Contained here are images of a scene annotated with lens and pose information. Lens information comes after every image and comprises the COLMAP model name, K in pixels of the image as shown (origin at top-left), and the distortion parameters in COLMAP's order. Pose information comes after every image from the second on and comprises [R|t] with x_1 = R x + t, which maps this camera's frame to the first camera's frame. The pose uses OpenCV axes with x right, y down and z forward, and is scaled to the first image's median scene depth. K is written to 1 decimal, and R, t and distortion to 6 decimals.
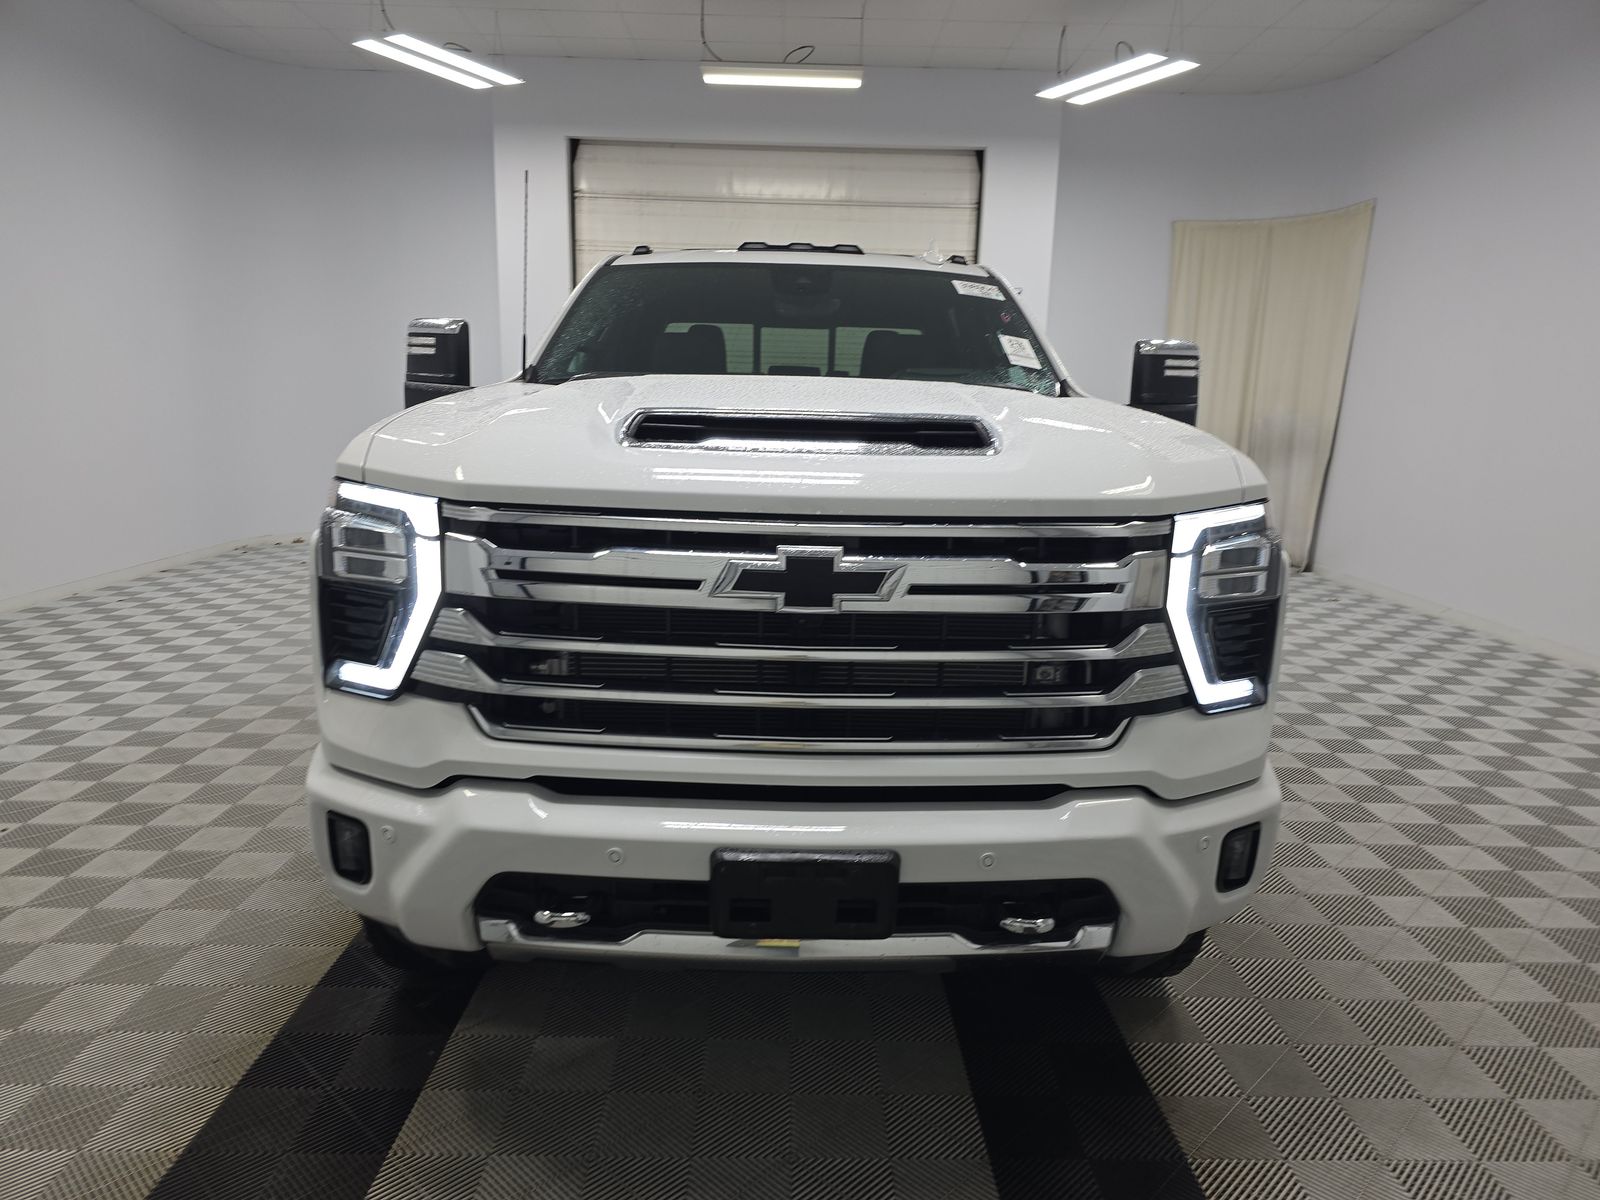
lens RADIAL K [[1037.0, 0, 800.0], [0, 1037.0, 600.0], [0, 0, 1]] dist [0.041033, -0.000610]
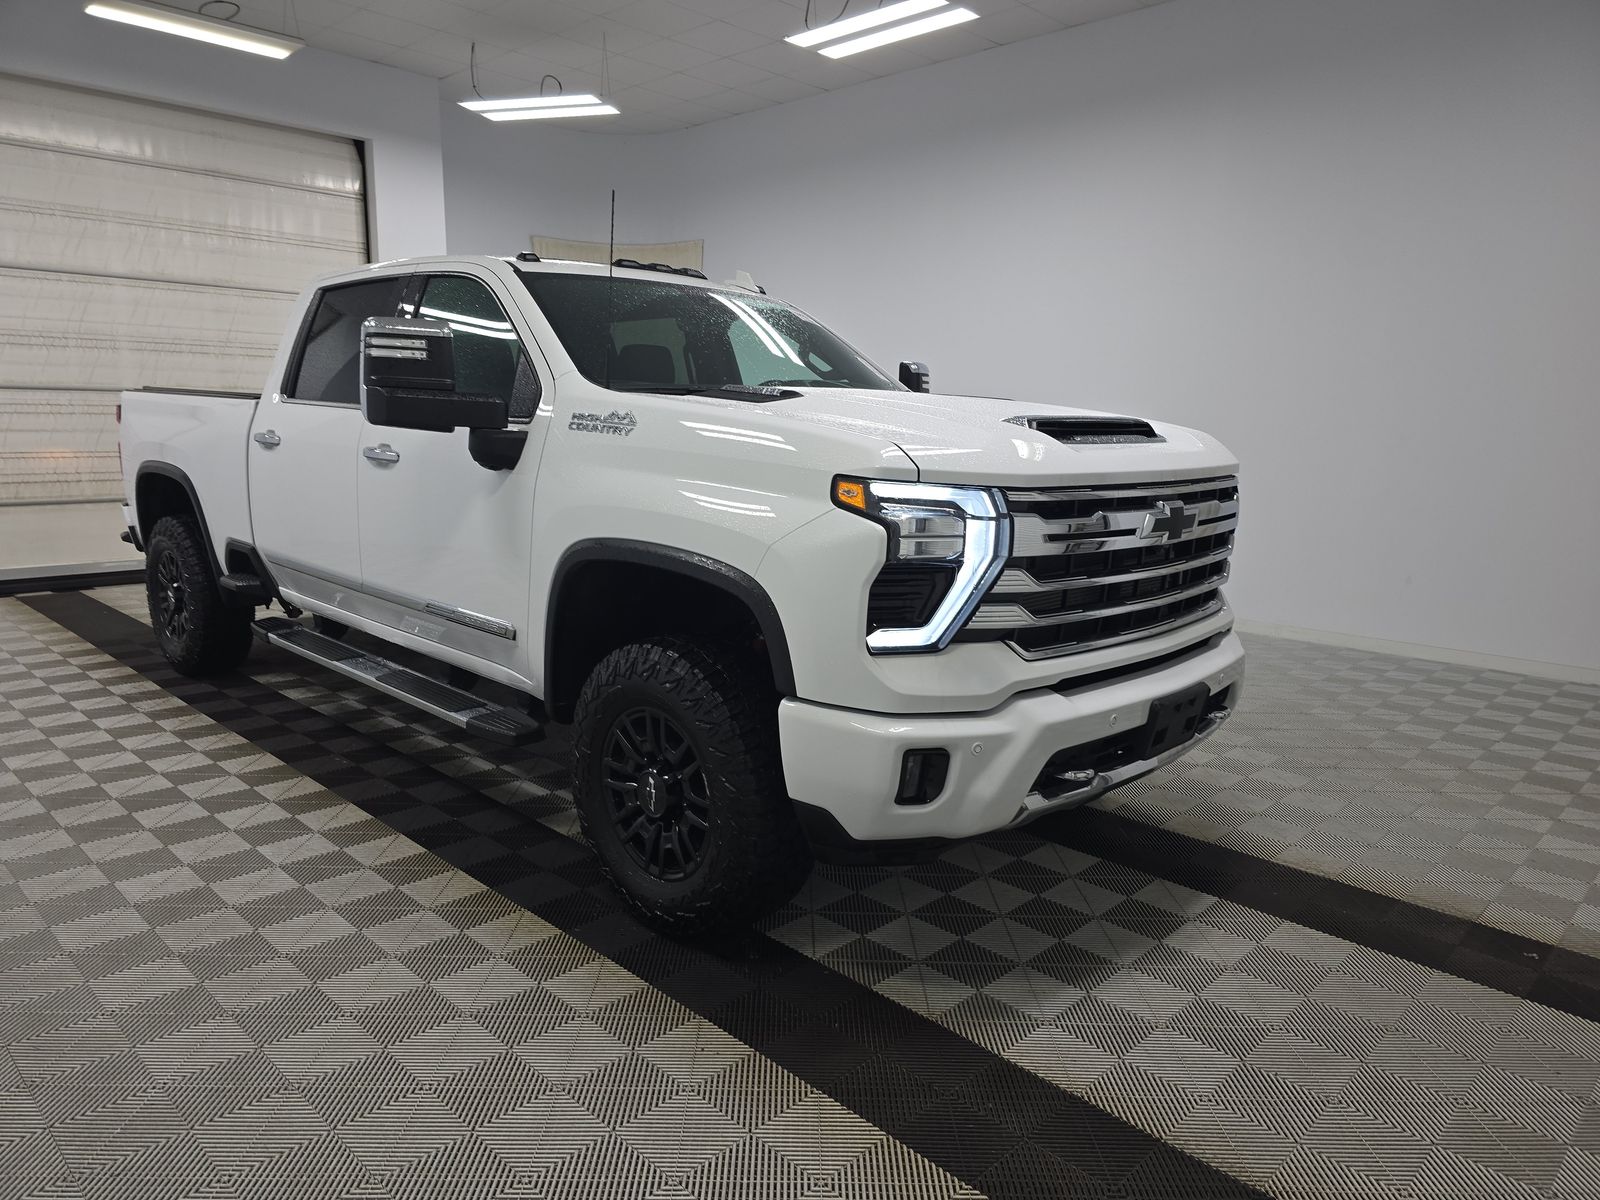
lens RADIAL K [[1088.0, 0, 800.0], [0, 1088.0, 600.0], [0, 0, 1]] dist [0.049592, -0.077459]
pose [[0.708336, -0.119787, 0.695637, -1.424758], [0.125786, 0.991143, 0.042590, -0.044067], [-0.694578, 0.057333, 0.717129, 0.167619]]
